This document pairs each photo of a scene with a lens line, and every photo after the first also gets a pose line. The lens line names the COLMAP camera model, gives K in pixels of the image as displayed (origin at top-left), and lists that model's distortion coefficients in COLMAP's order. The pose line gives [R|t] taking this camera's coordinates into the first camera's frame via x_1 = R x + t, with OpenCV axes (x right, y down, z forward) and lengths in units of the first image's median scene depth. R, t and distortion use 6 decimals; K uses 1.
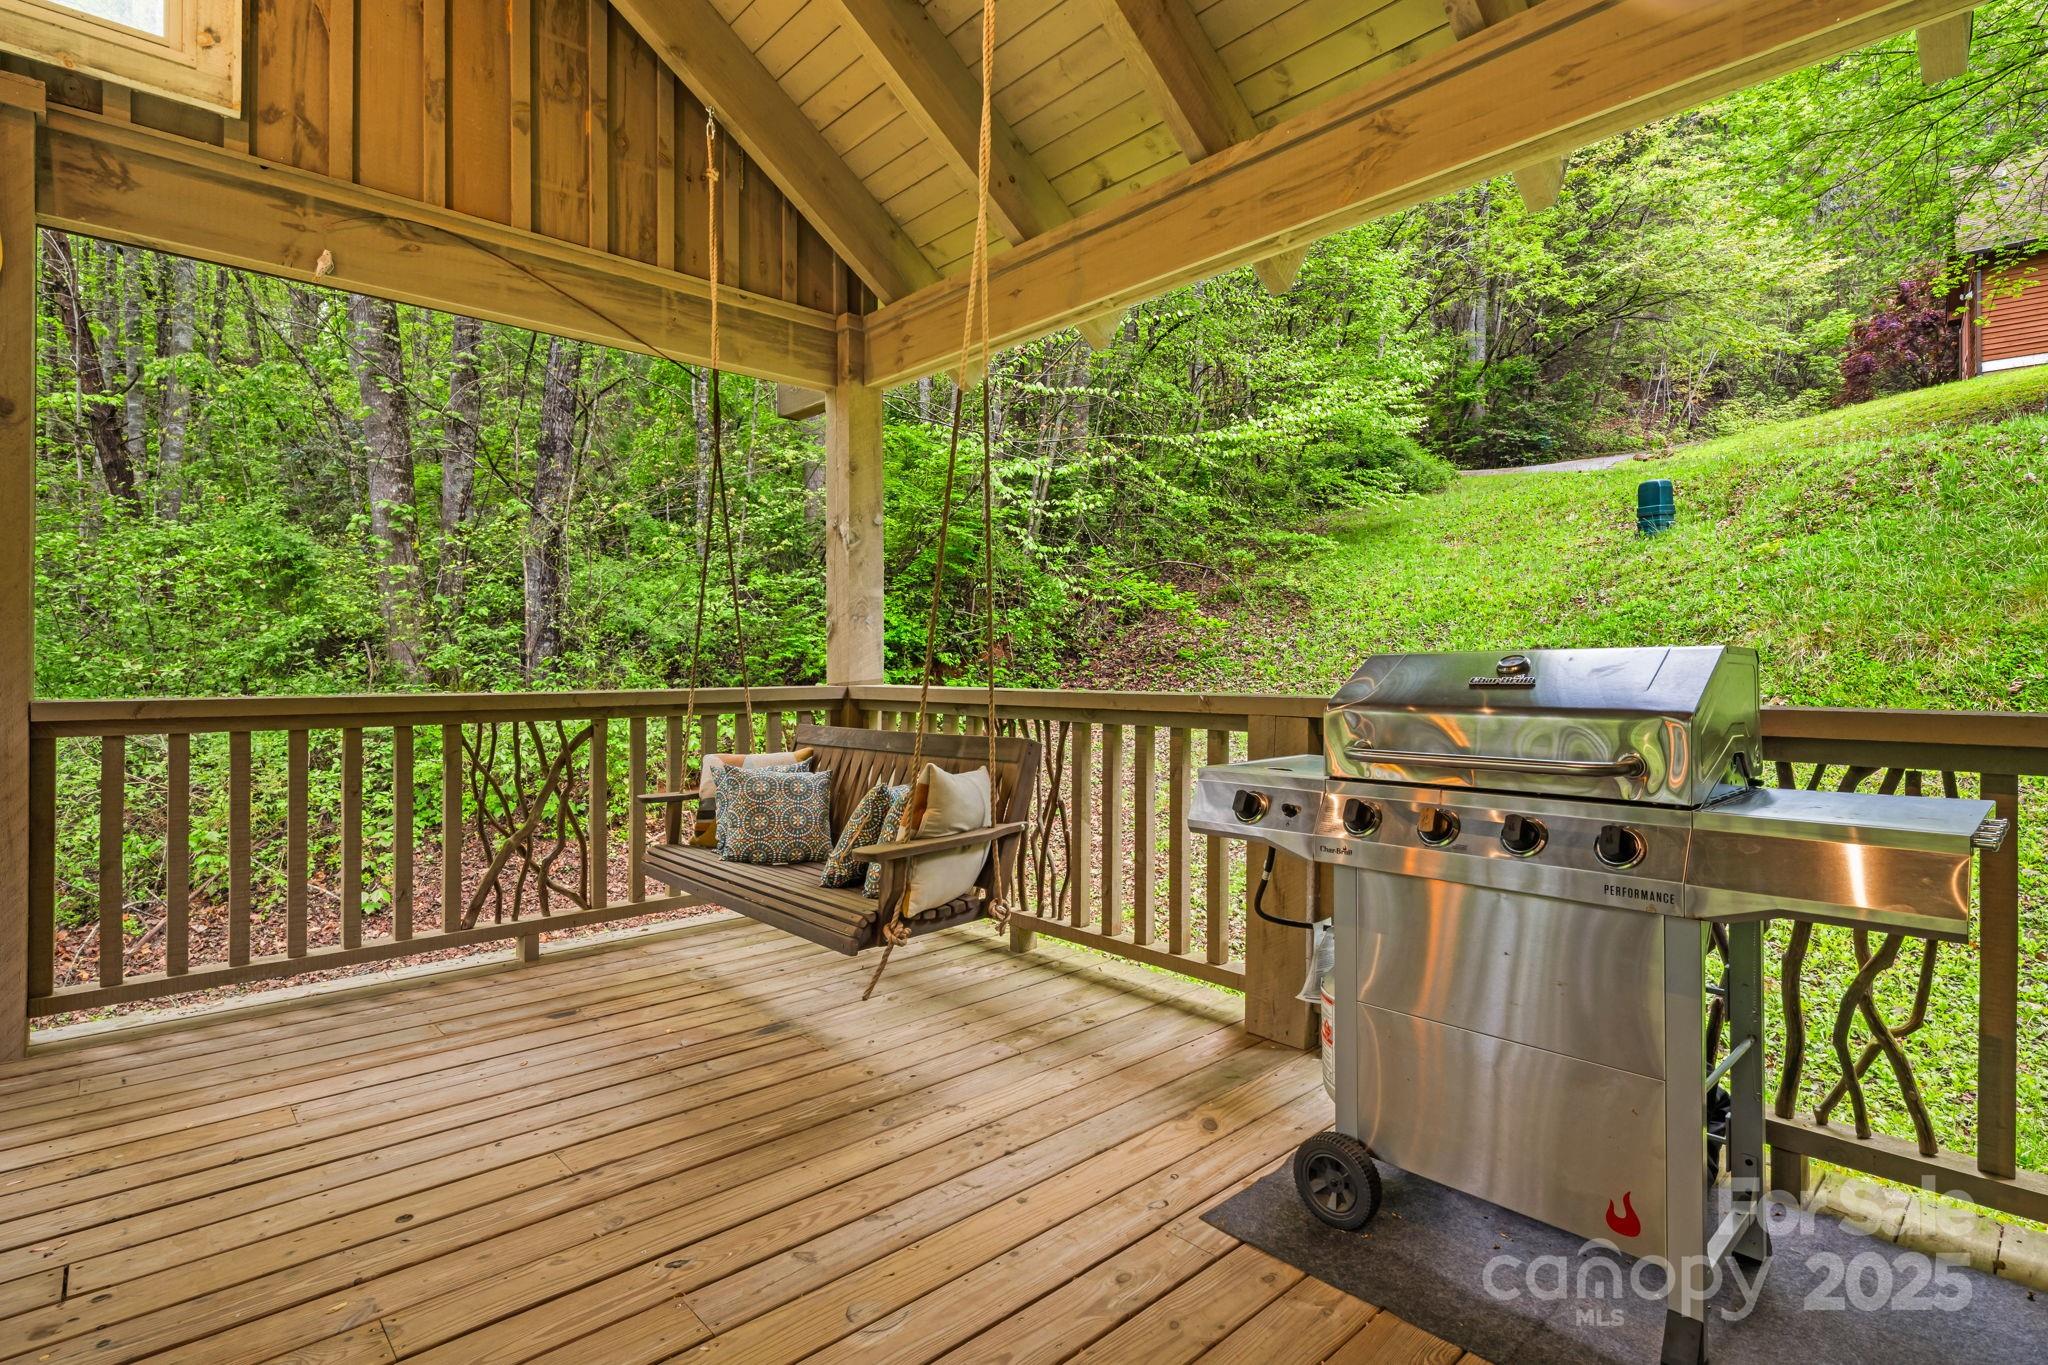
lens RADIAL K [[1010.5, 0, 1024.0], [0, 1010.5, 682.5], [0, 0, 1]] dist [0.001037, -0.001080]
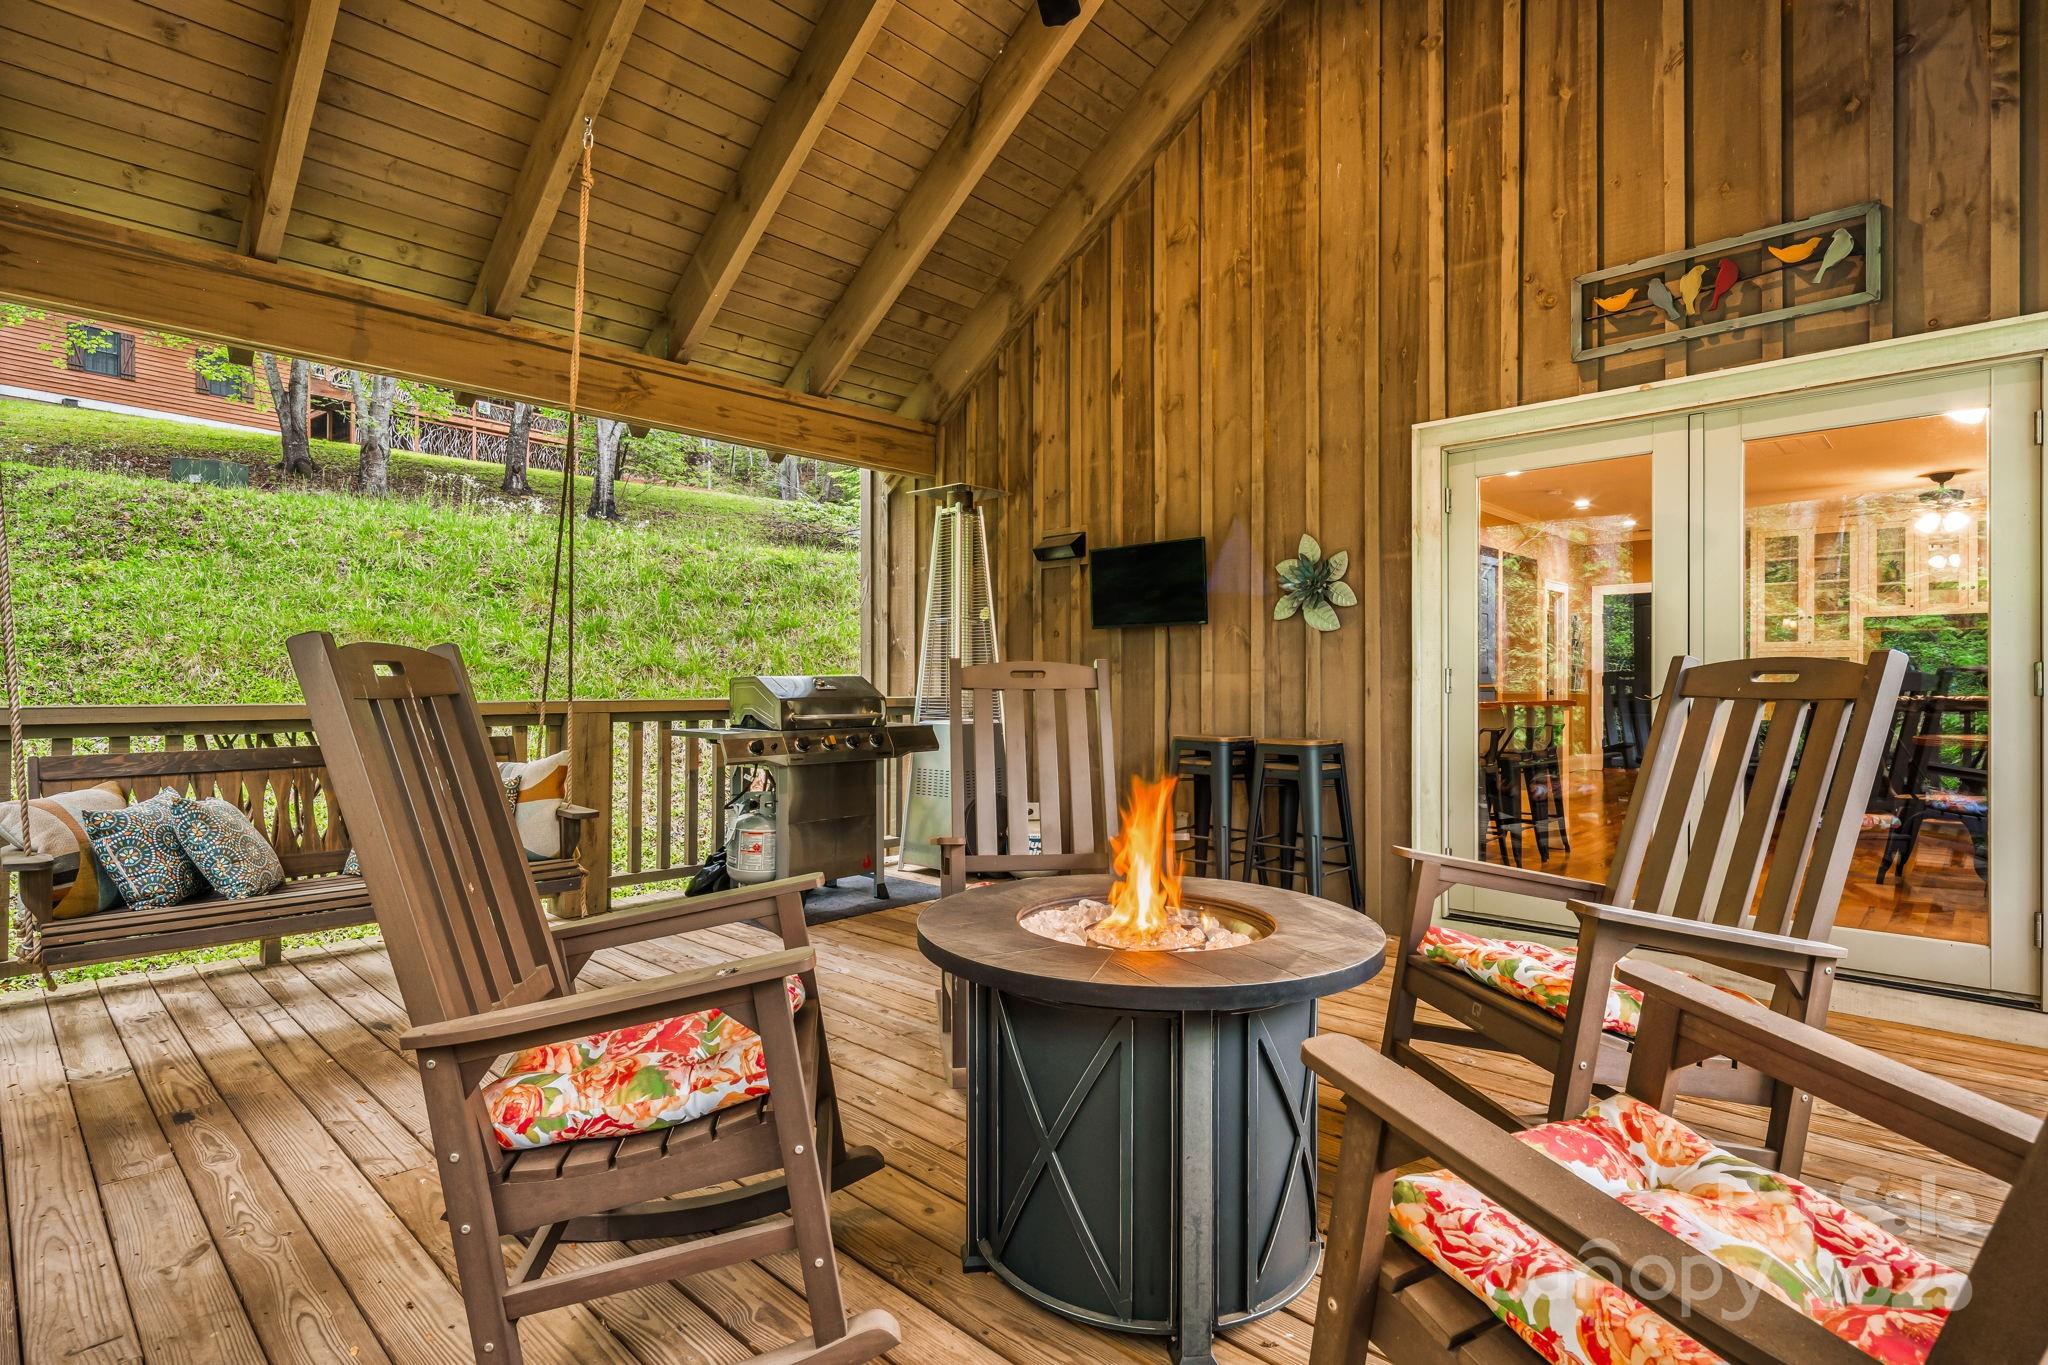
lens RADIAL K [[1010.5, 0, 1024.0], [0, 1010.5, 682.5], [0, 0, 1]] dist [0.001037, -0.001080]
pose [[-0.072568, 0.003739, 0.997356, -0.512076], [0.013852, 0.999900, -0.002741, 0.000145], [-0.997267, 0.013616, -0.072612, 0.158162]]
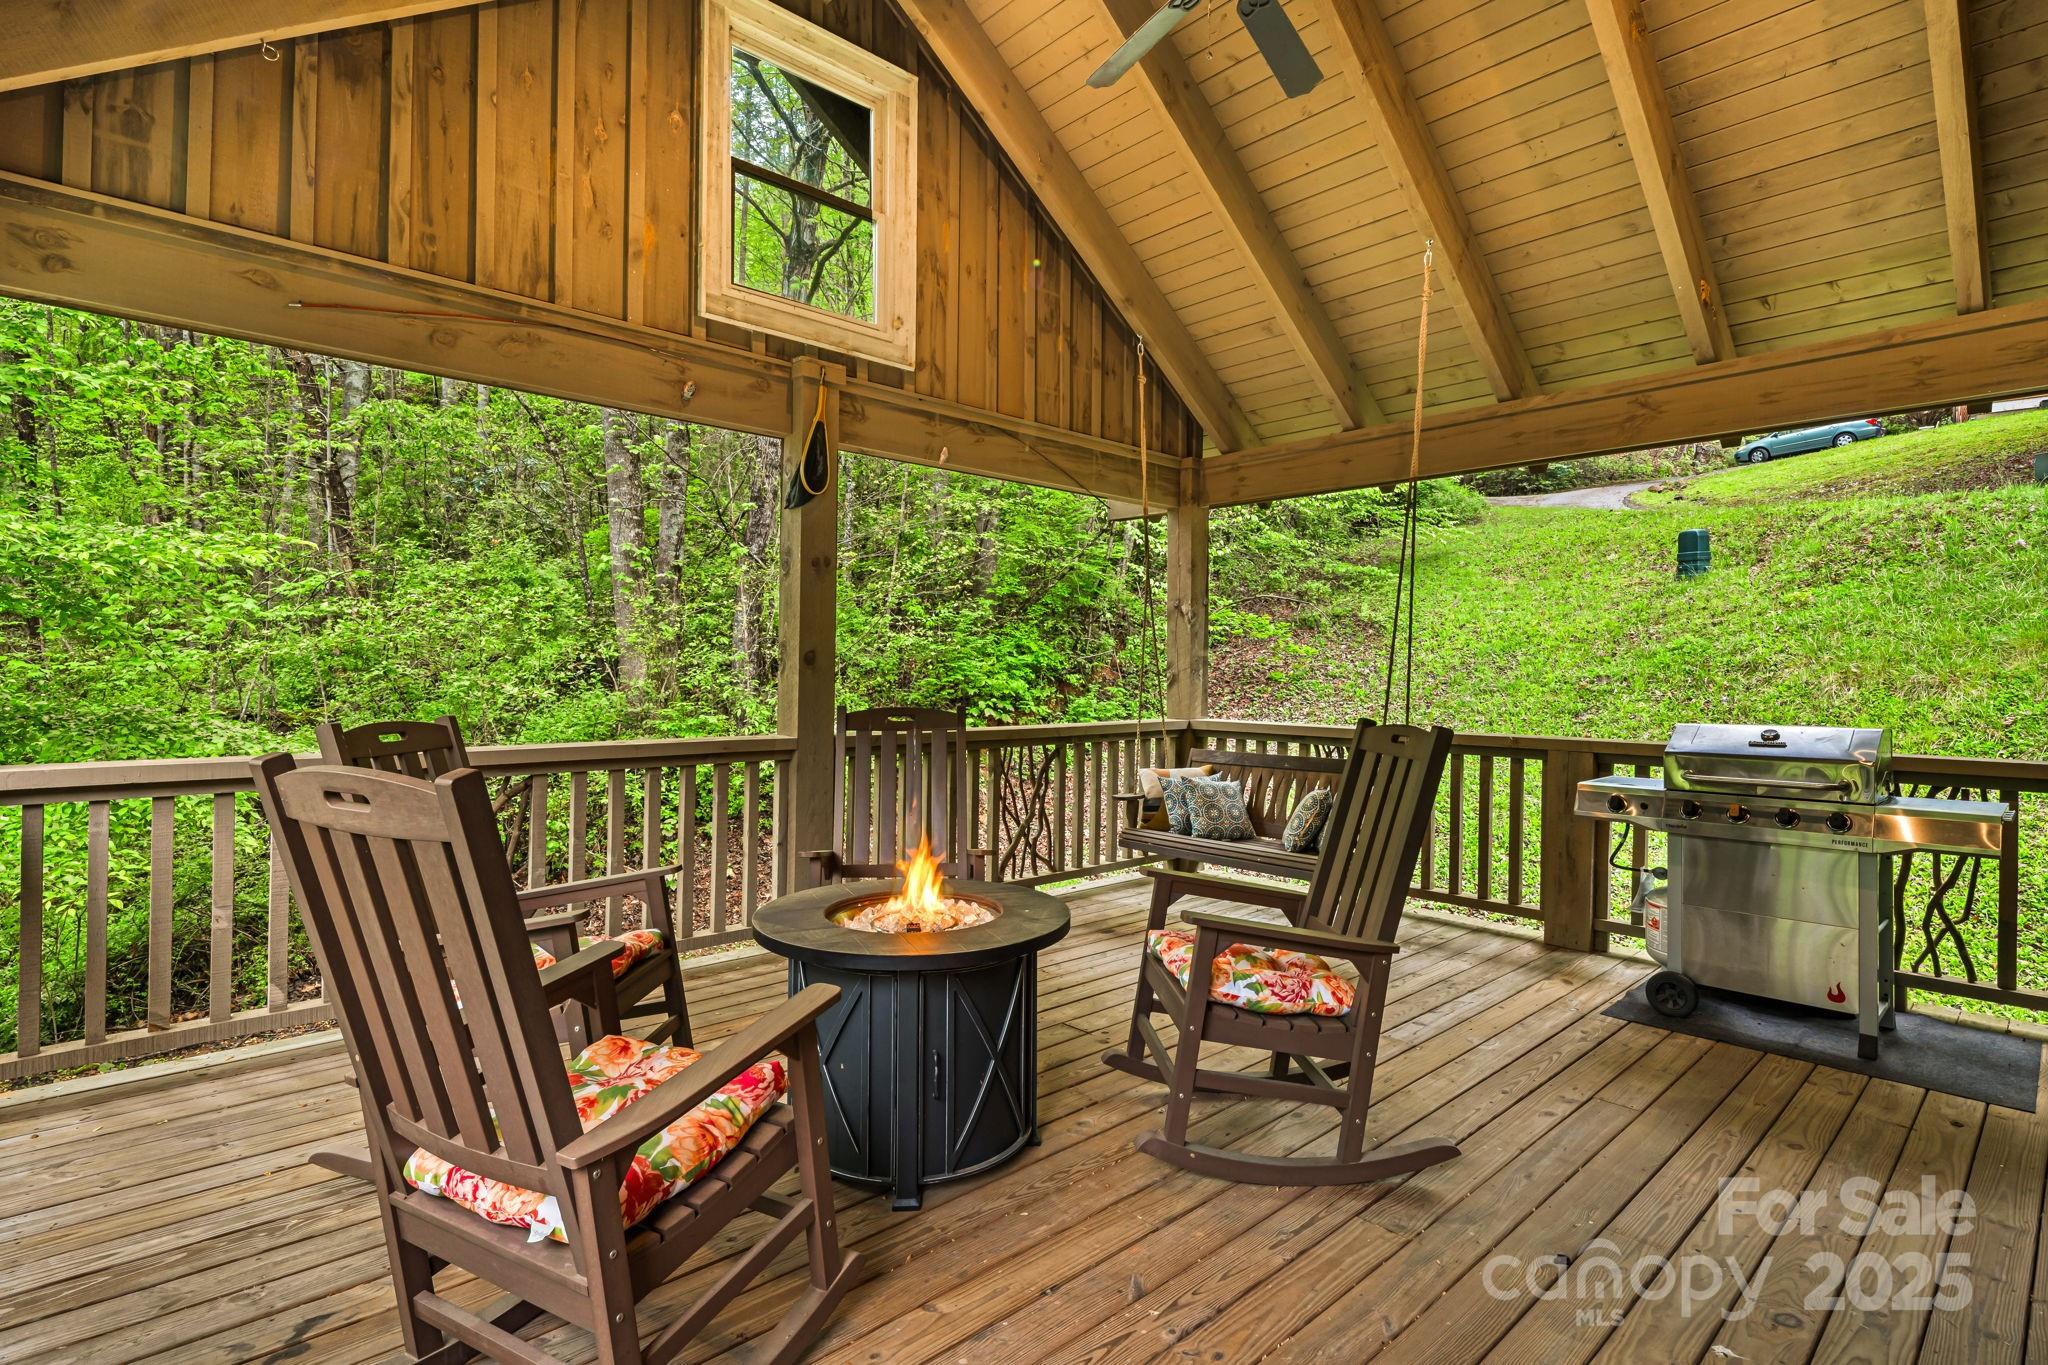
lens RADIAL K [[1003.5, 0, 1024.0], [0, 1003.5, 682.5], [0, 0, 1]] dist [0.000165, -0.001094]
pose [[0.999946, 0.010092, 0.002358, -0.231002], [-0.010078, 0.999930, -0.006185, -0.021312], [-0.002420, 0.006161, 0.999978, -0.228643]]
